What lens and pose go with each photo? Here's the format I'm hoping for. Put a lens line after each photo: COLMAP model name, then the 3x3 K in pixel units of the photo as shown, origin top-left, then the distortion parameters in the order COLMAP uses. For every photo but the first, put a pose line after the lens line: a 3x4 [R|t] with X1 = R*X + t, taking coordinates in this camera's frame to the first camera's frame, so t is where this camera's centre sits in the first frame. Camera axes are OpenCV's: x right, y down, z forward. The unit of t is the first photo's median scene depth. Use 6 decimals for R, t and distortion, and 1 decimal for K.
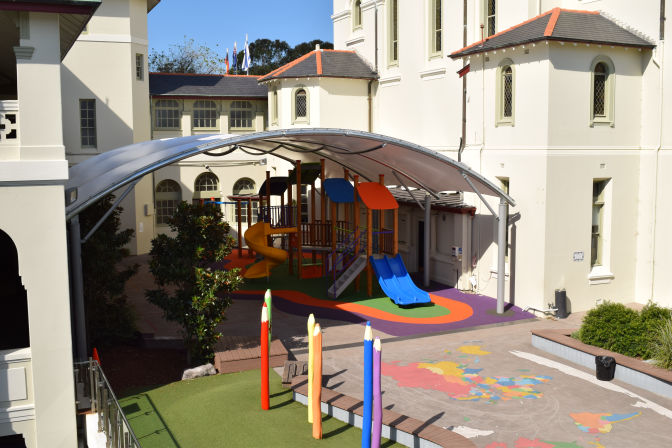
lens RADIAL K [[767.0, 0, 336.0], [0, 767.0, 230.9], [0, 0, 1]] dist [-0.061980, 0.000000]
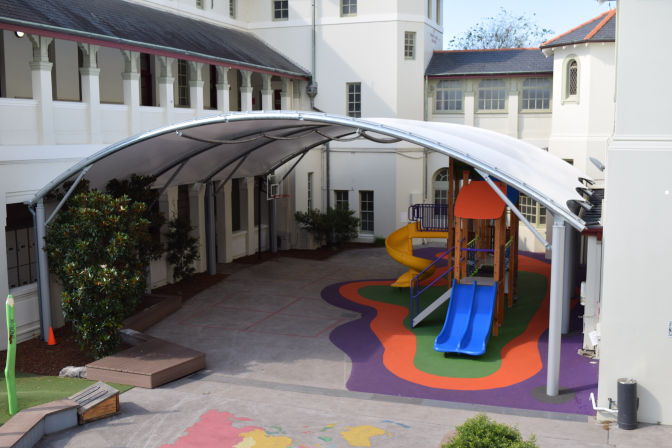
lens RADIAL K [[767.0, 0, 337.5], [0, 767.0, 222.5], [0, 0, 1]] dist [-0.061980, 0.000000]
pose [[0.700081, 0.085373, -0.708941, 0.365852], [-0.076349, 0.996085, 0.044558, -0.035710], [0.709970, 0.022933, 0.703858, 0.289670]]
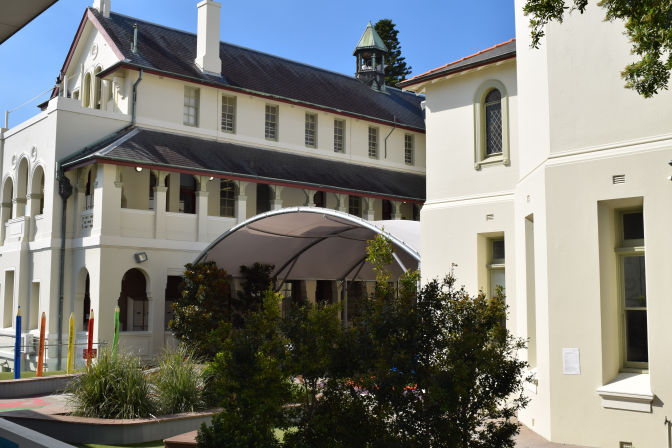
lens RADIAL K [[767.0, 0, 334.8], [0, 767.0, 223.0], [0, 0, 1]] dist [-0.061980, 0.000000]
pose [[0.276637, -0.093651, -0.956400, 0.710424], [-0.095303, 0.987660, -0.124279, 0.020681], [0.956237, 0.125528, 0.264299, 0.440159]]
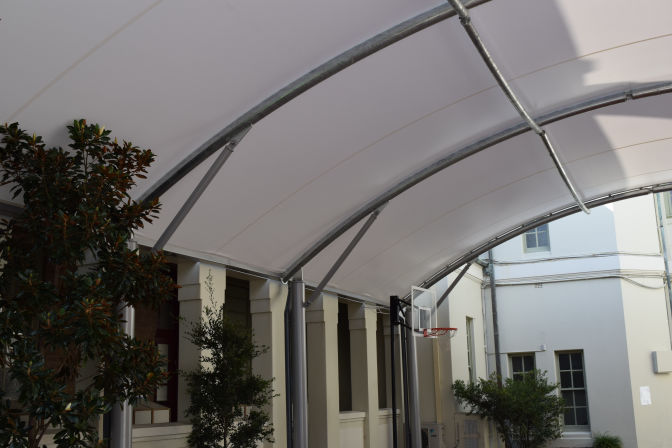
lens RADIAL K [[767.0, 0, 336.9], [0, 767.0, 216.6], [0, 0, 1]] dist [-0.061980, 0.000000]
pose [[0.630745, -0.182768, -0.754160, 0.014316], [-0.063399, 0.956481, -0.284823, 0.038691], [0.773396, 0.227464, 0.591709, 0.535076]]
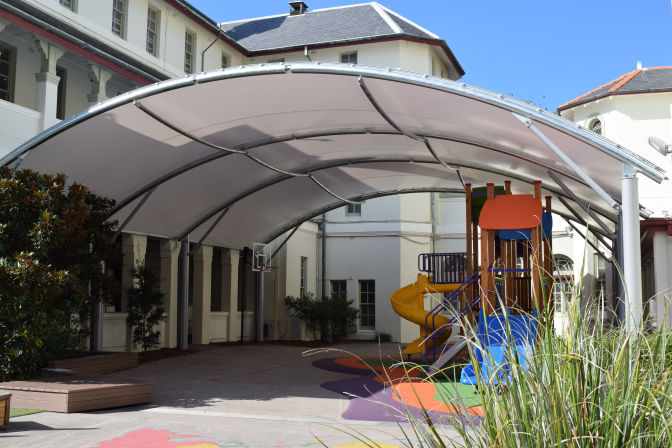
lens RADIAL K [[767.0, 0, 341.8], [0, 767.0, 214.7], [0, 0, 1]] dist [-0.061980, 0.000000]
pose [[0.705443, -0.070233, -0.705278, 0.291398], [-0.087124, 0.978939, -0.184629, 0.055457], [0.703391, 0.191692, 0.684467, 0.376072]]
